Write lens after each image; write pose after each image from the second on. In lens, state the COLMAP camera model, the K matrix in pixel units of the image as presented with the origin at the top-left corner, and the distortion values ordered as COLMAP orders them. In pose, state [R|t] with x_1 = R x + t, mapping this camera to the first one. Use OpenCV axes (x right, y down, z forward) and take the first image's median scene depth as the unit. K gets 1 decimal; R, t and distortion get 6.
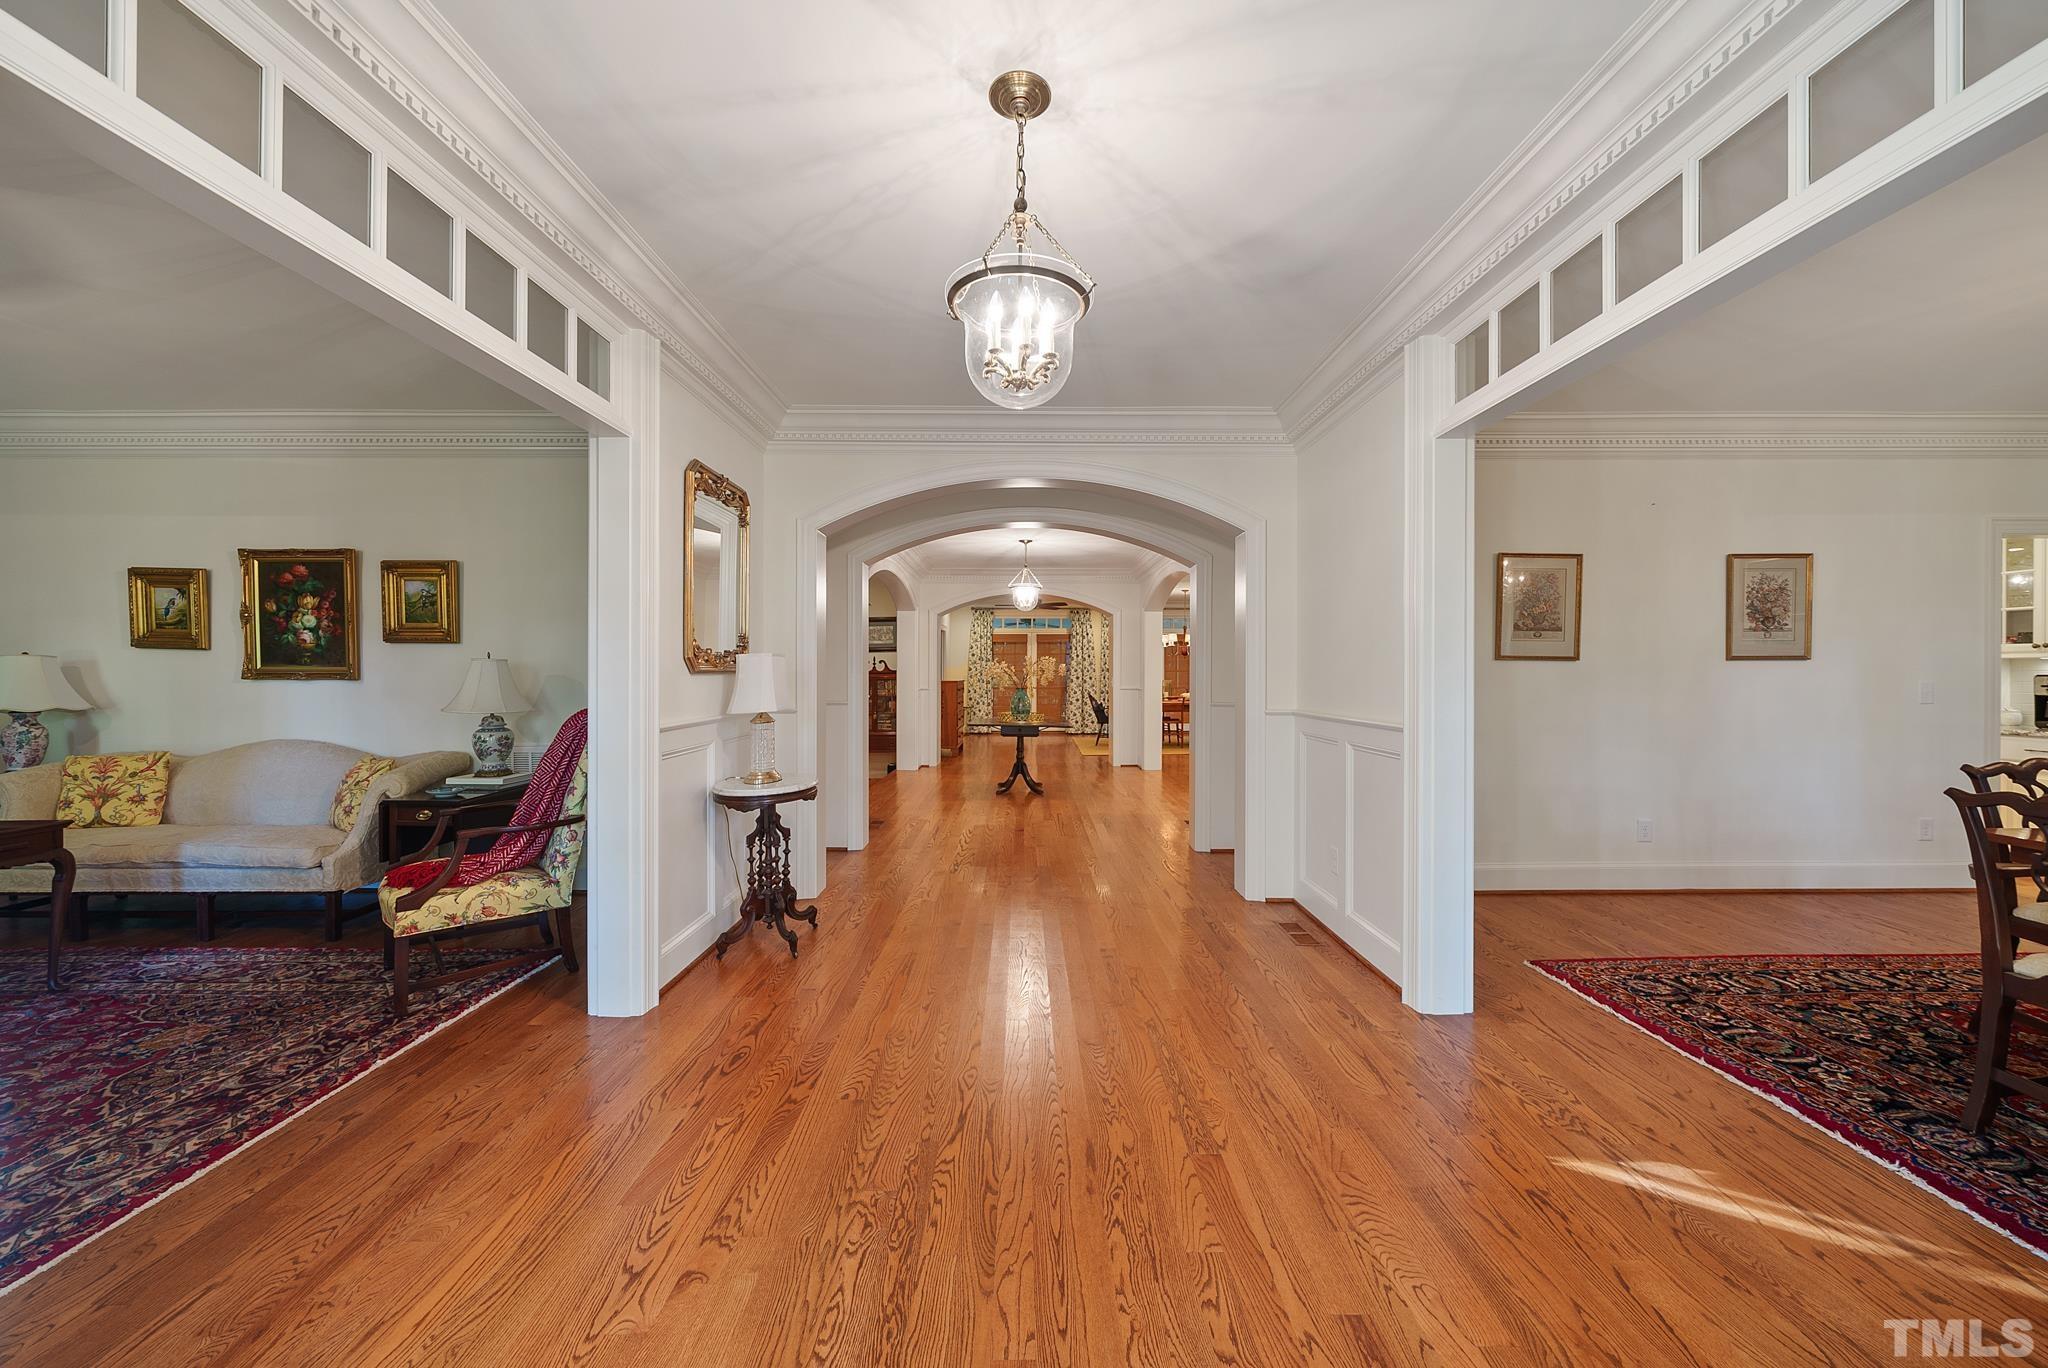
lens RADIAL K [[724.6, 0, 1024.3], [0, 724.6, 687.1], [0, 0, 1]] dist [-0.003002, -0.000181]
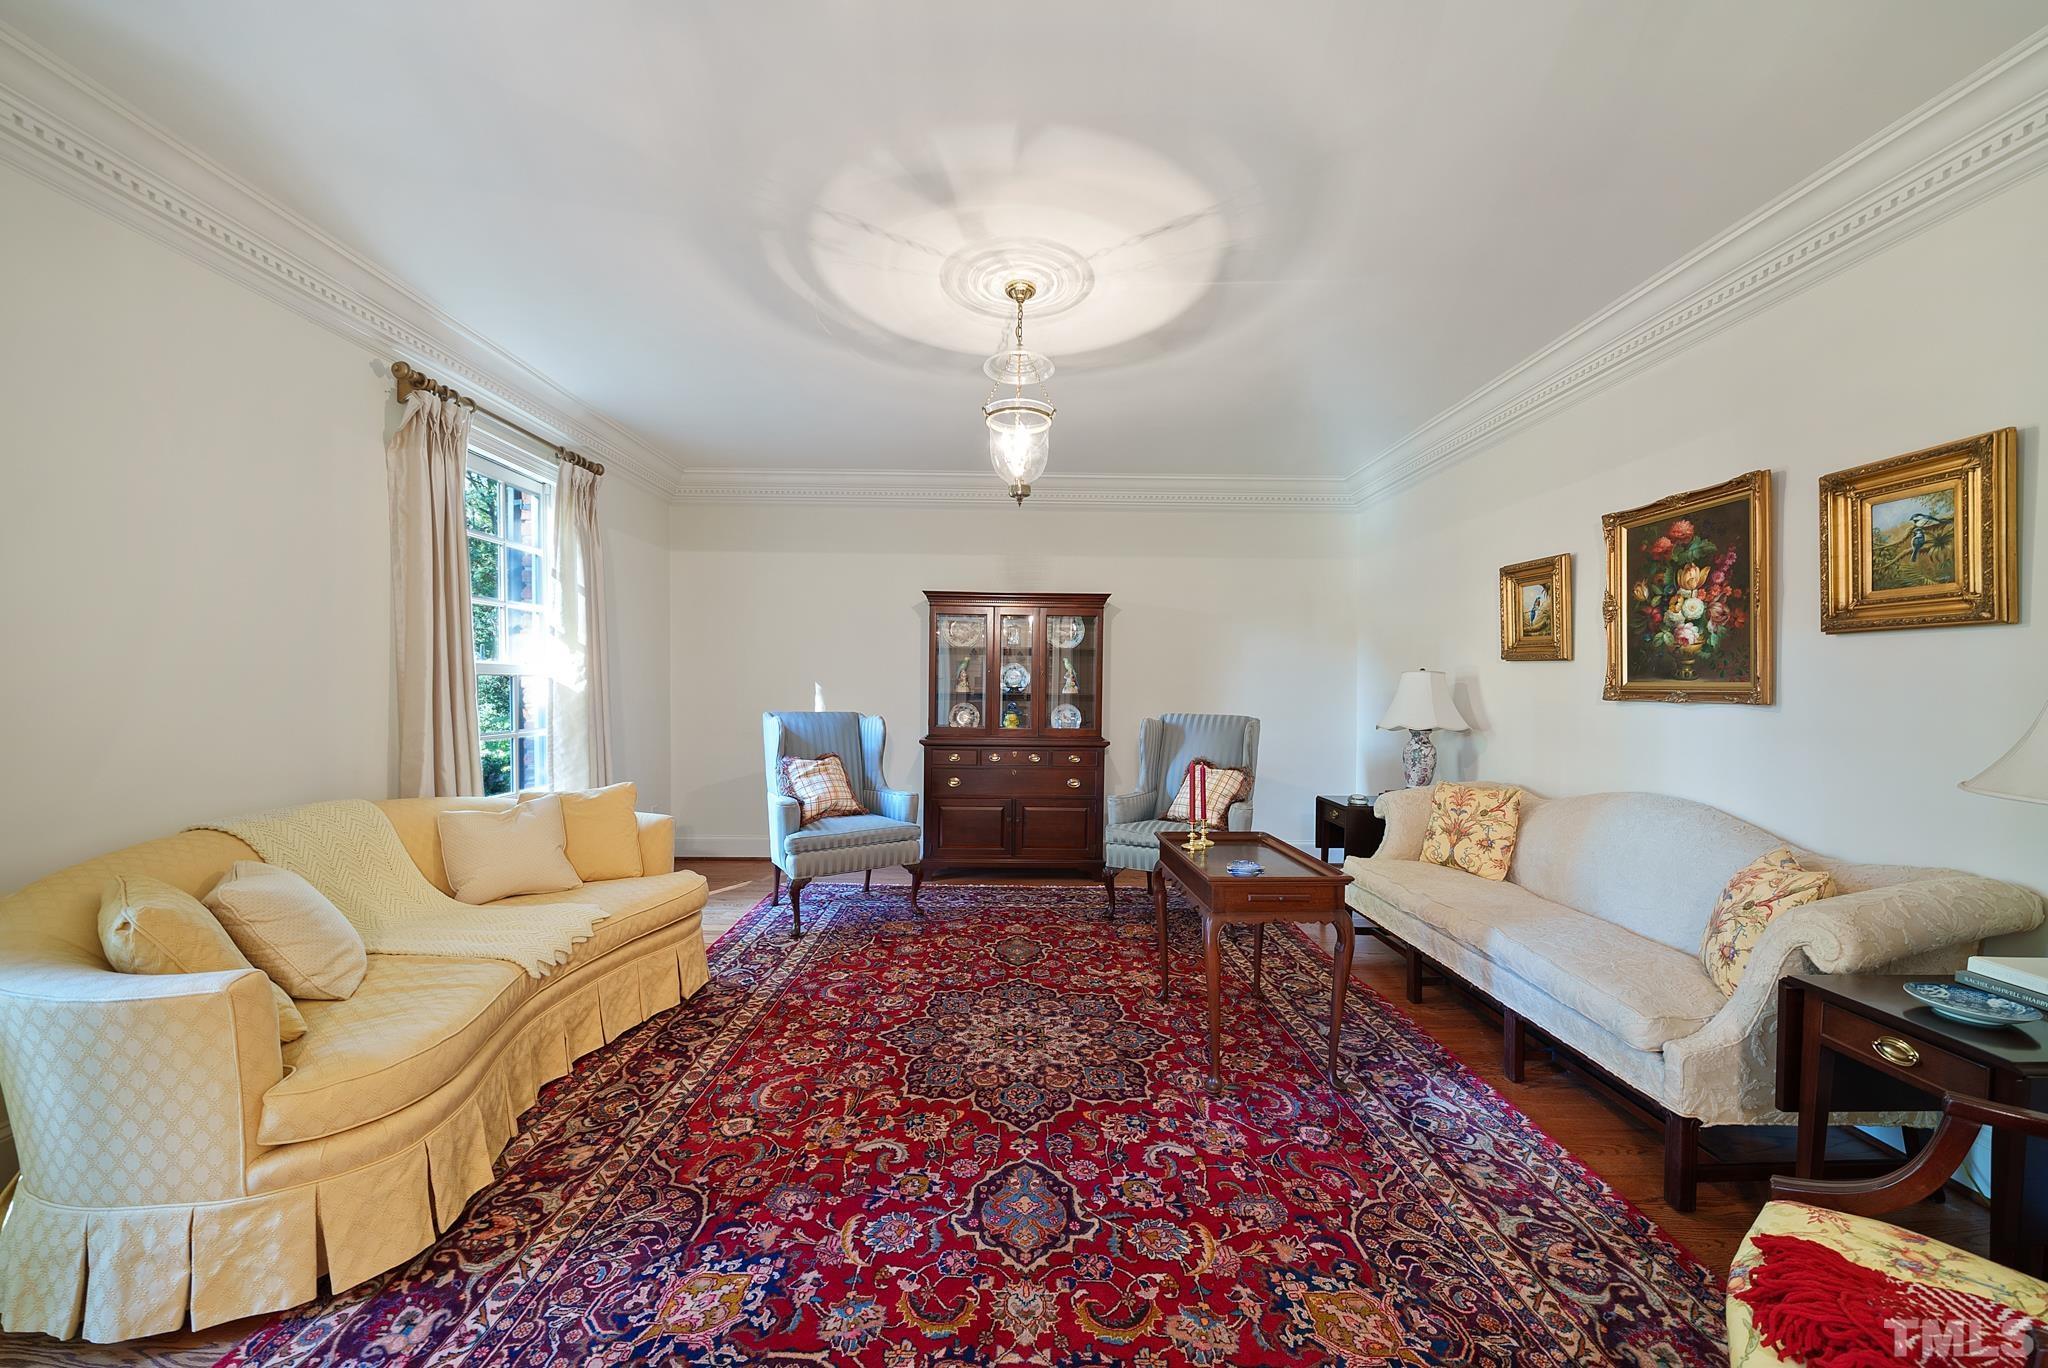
lens RADIAL K [[724.6, 0, 1024.3], [0, 724.6, 687.1], [0, 0, 1]] dist [-0.003002, -0.000181]
pose [[-0.023724, 0.000923, -0.999718, -0.360364], [-0.028357, 0.999597, 0.001596, -0.008632], [0.999316, 0.028387, -0.023688, 0.447512]]
